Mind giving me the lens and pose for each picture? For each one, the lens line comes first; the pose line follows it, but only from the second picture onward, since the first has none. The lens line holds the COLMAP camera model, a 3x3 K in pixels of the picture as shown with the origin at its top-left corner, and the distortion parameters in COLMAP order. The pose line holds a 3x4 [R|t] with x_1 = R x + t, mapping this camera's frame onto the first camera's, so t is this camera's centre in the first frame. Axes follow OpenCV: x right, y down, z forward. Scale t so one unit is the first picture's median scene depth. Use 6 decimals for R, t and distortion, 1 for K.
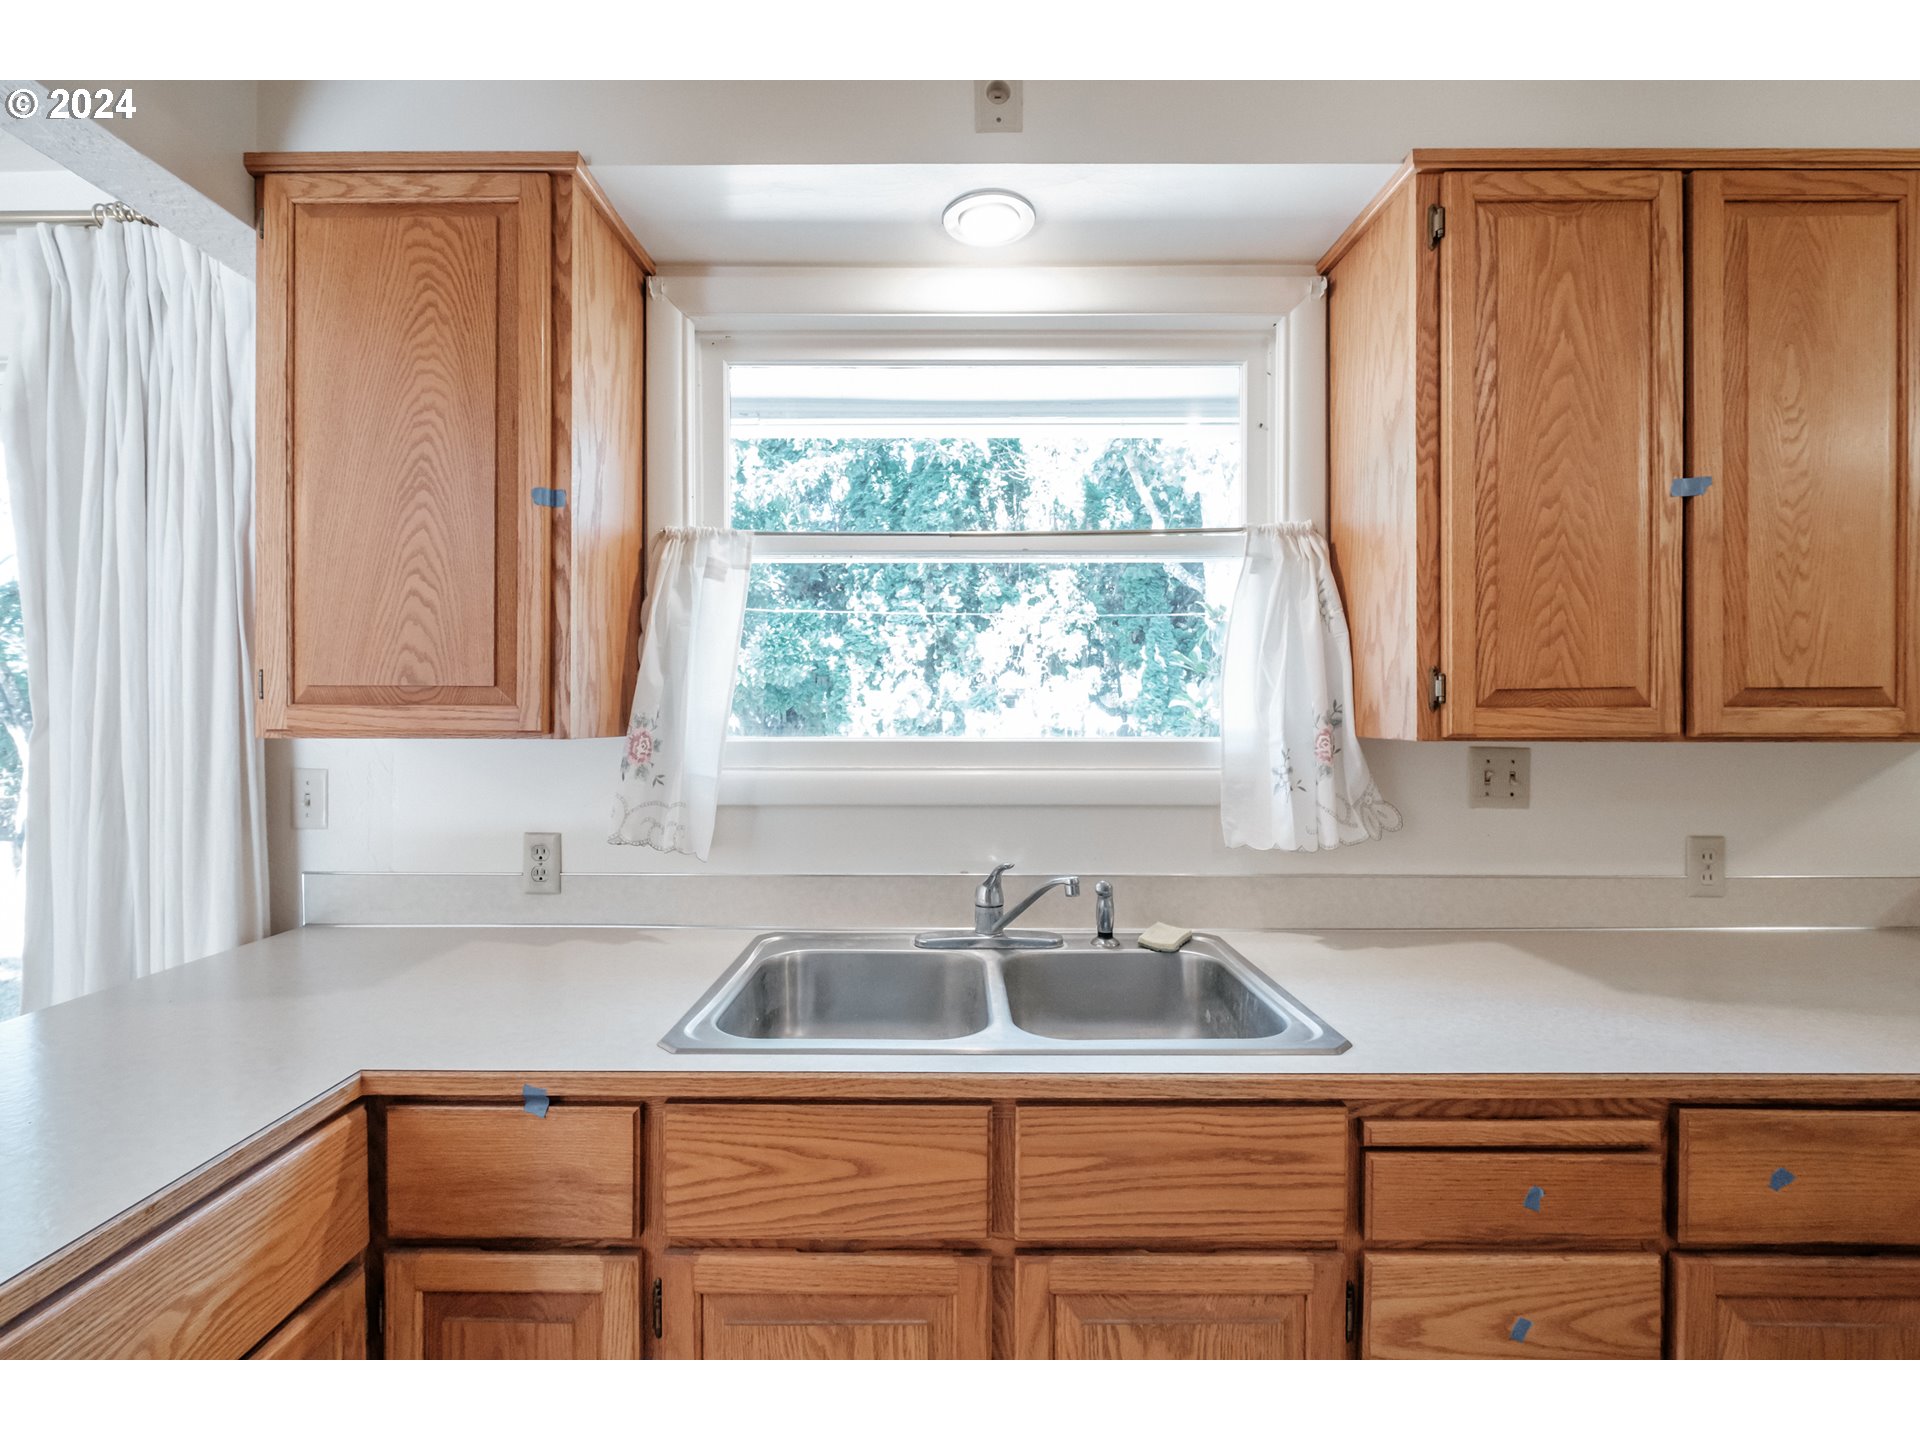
lens RADIAL K [[848.1, 0, 960.0], [0, 848.1, 720.0], [0, 0, 1]] dist [-0.003970, 0.000103]
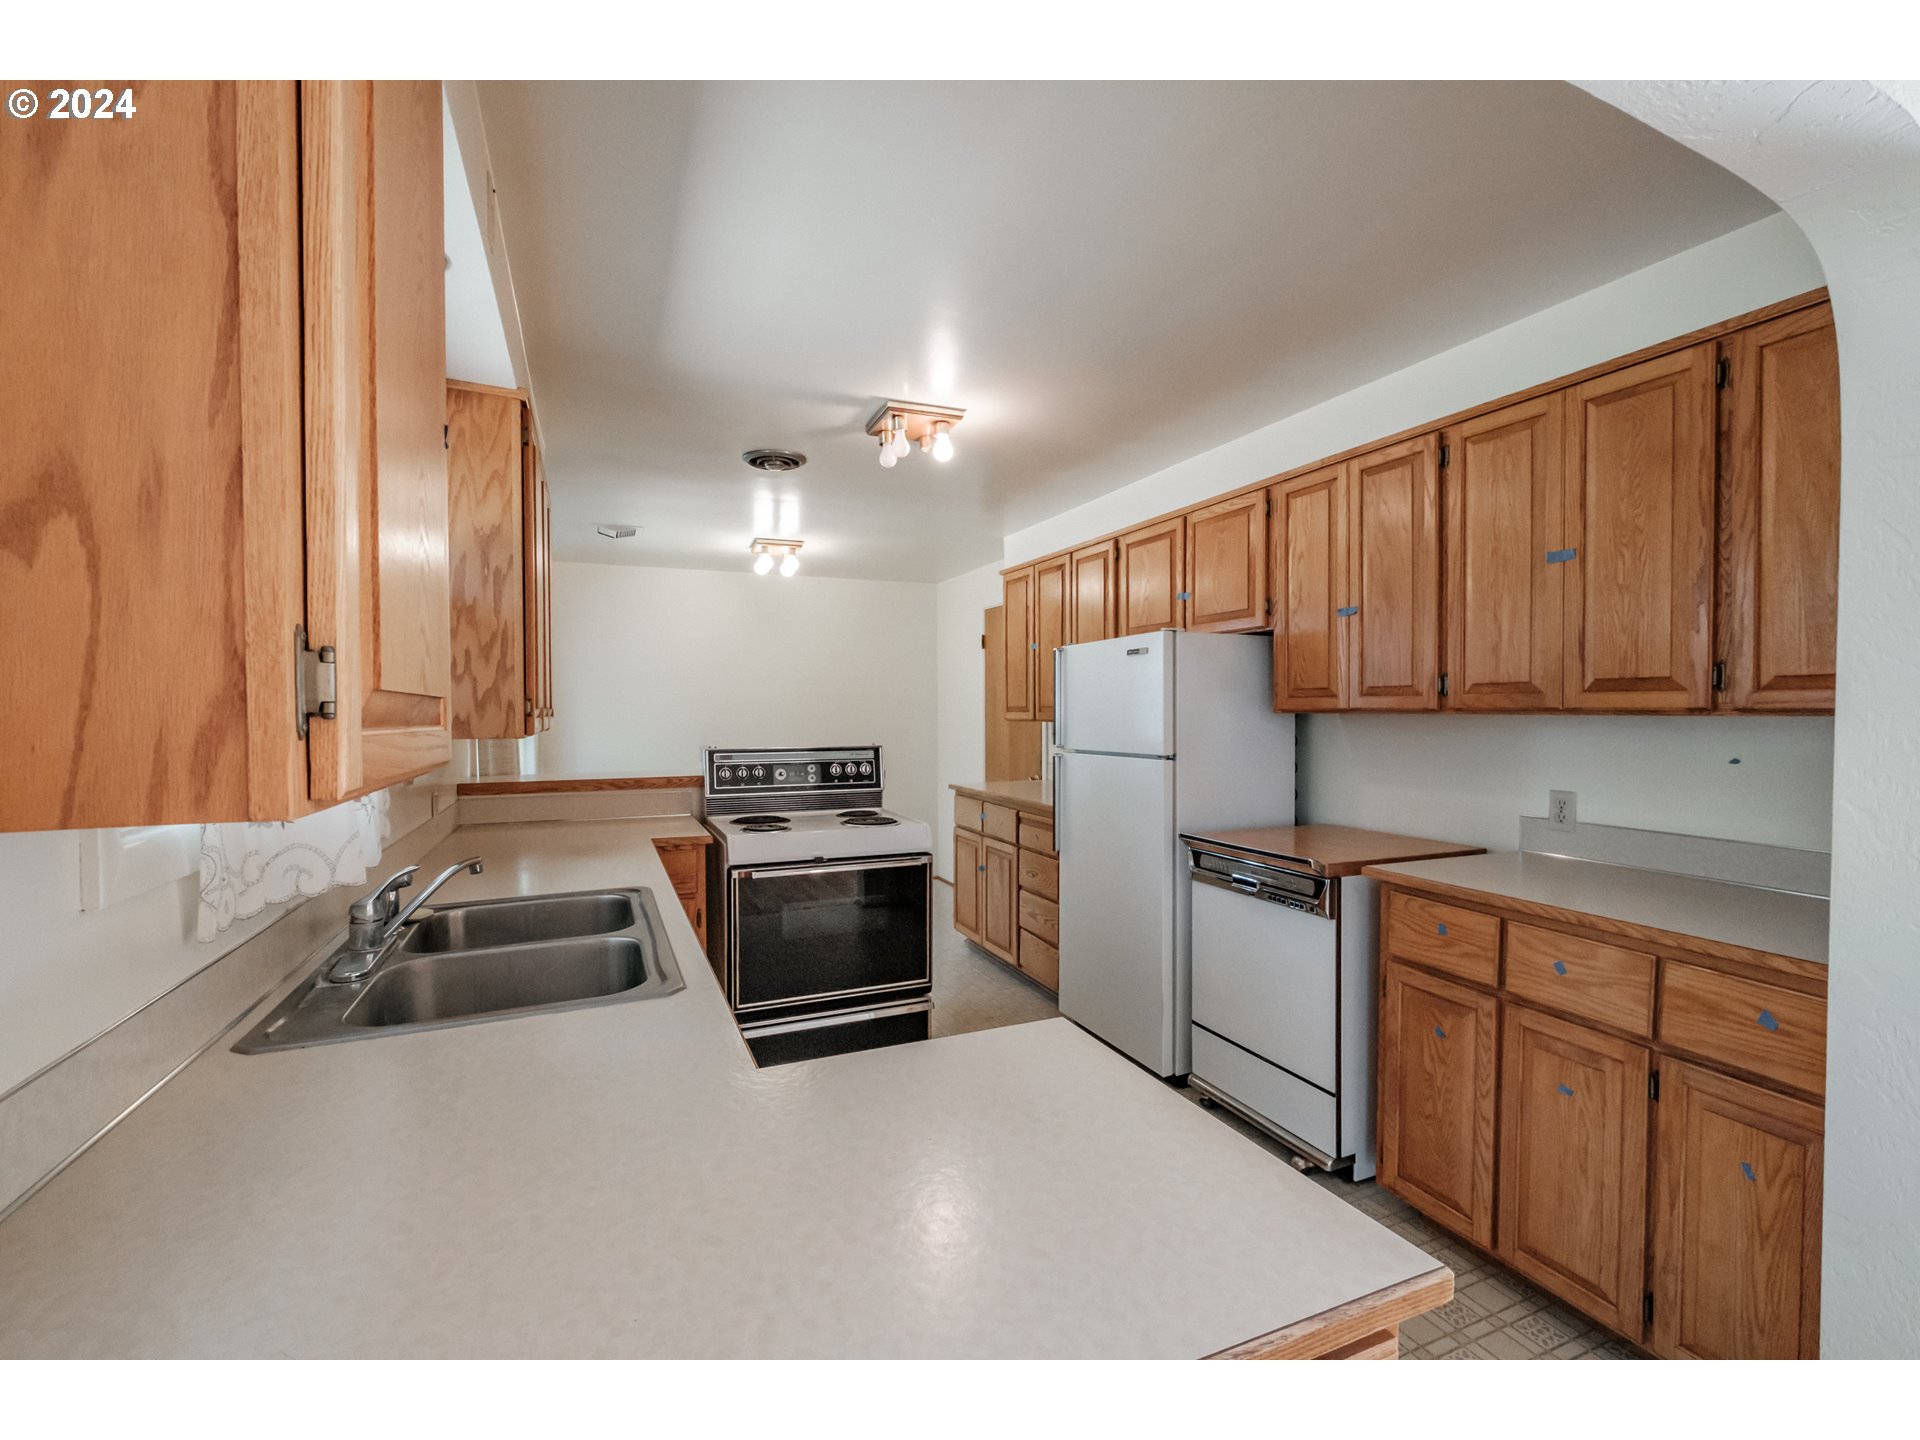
lens RADIAL K [[832.6, 0, 948.7], [0, 832.6, 724.5], [0, 0, 1]] dist [-0.005889, 0.000415]
pose [[-0.398548, -0.014942, 0.917026, -1.326011], [0.011644, 0.999704, 0.021350, -0.027857], [-0.917073, 0.019186, -0.398257, 0.894875]]
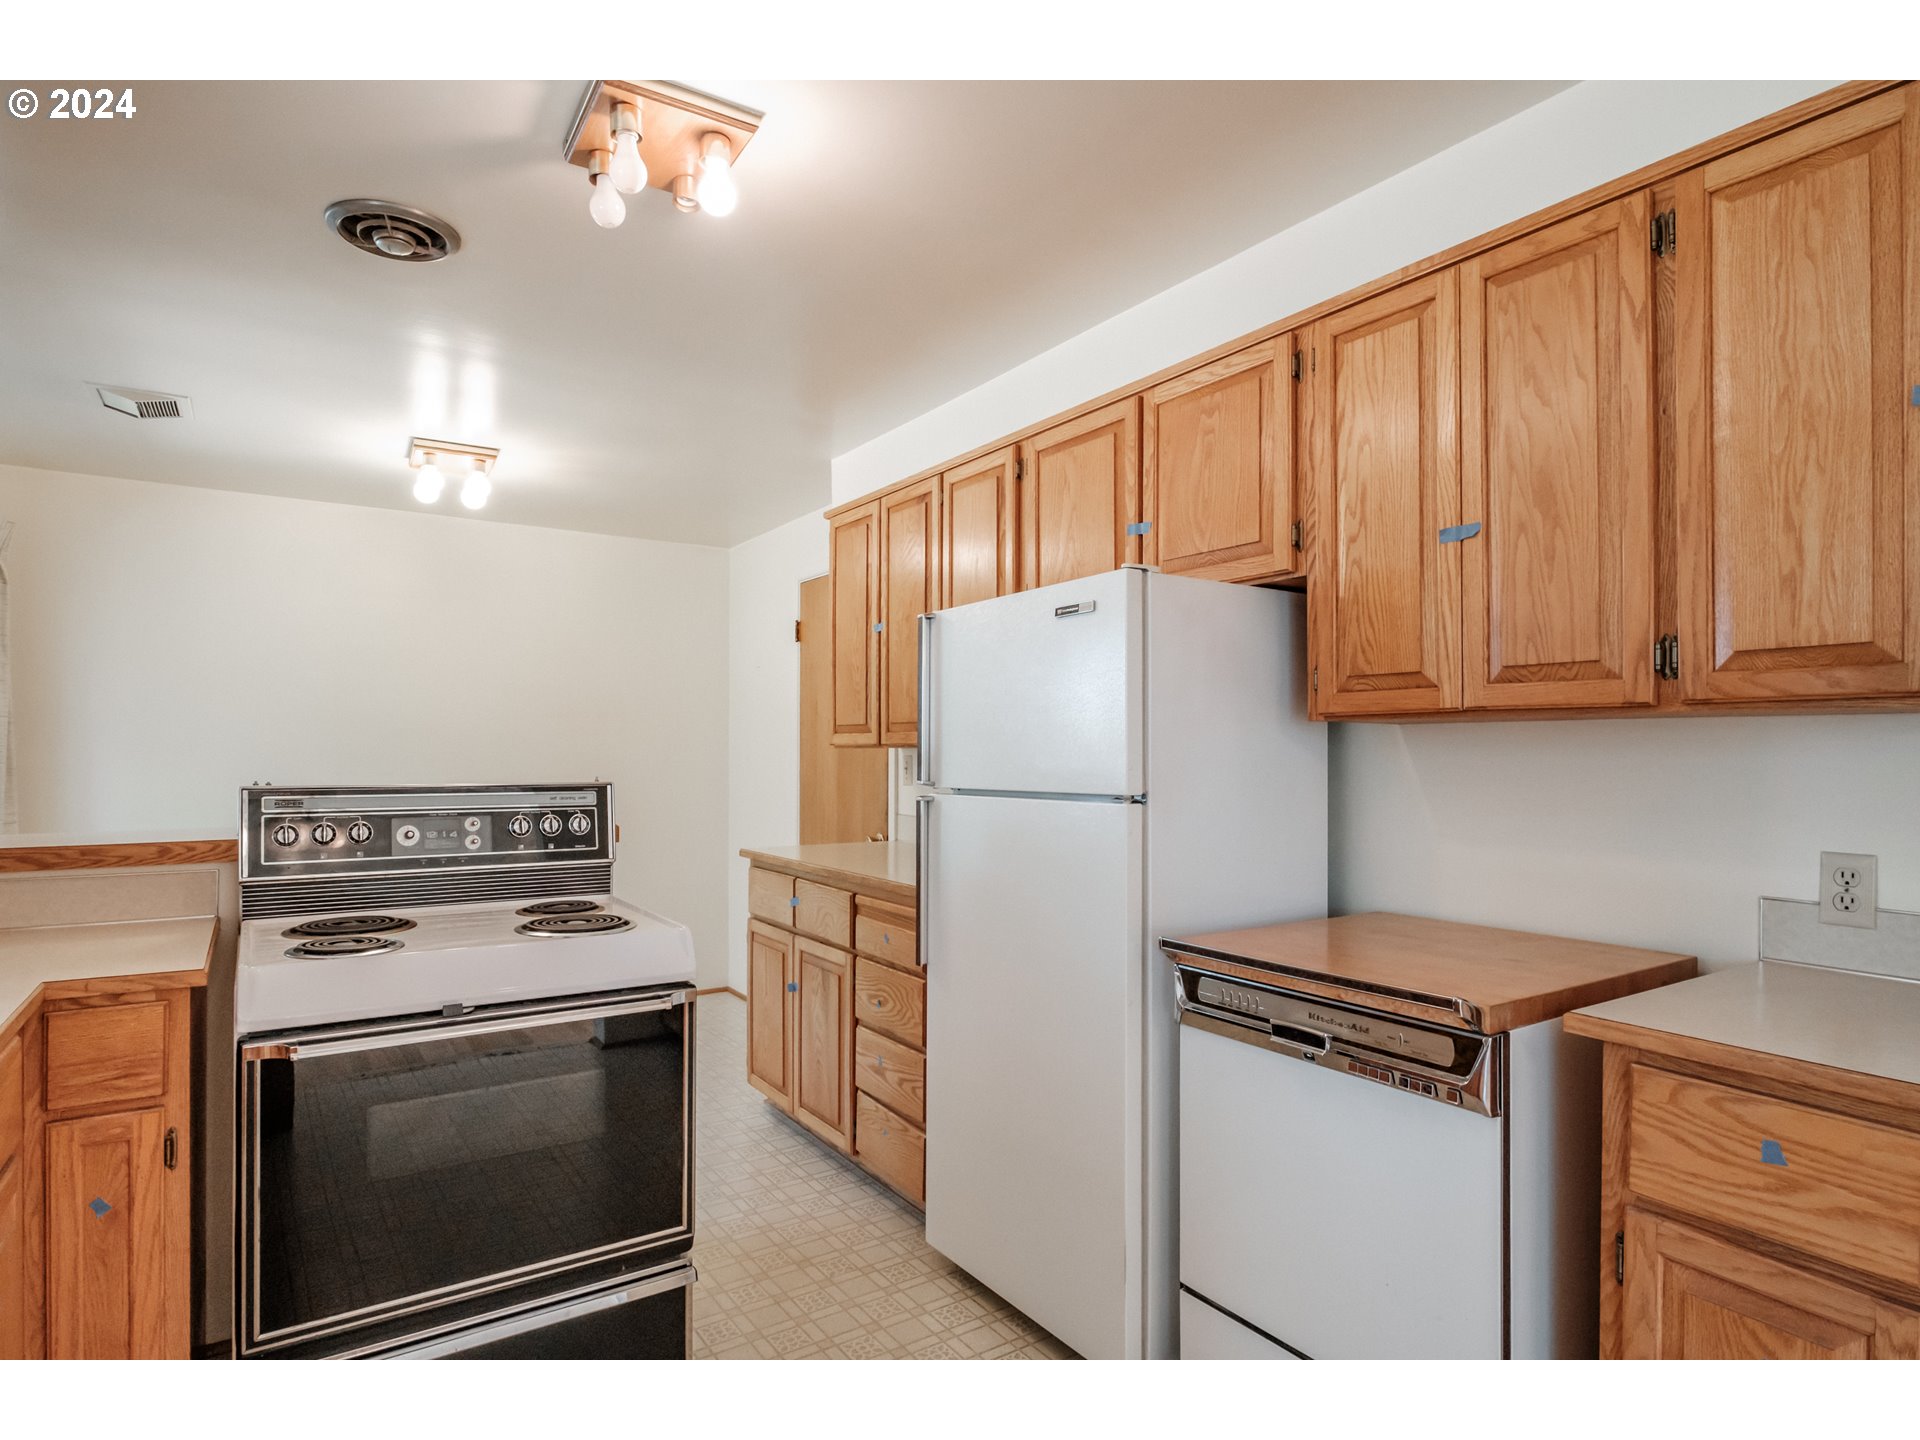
lens RADIAL K [[1033.2, 0, 950.6], [0, 1033.2, 747.0], [0, 0, 1]] dist [-0.006237, 0.000554]
pose [[-0.562175, 0.002387, 0.827015, -0.602573], [0.004763, 0.999989, 0.000352, 0.038288], [-0.827004, 0.004137, -0.562180, 0.537436]]
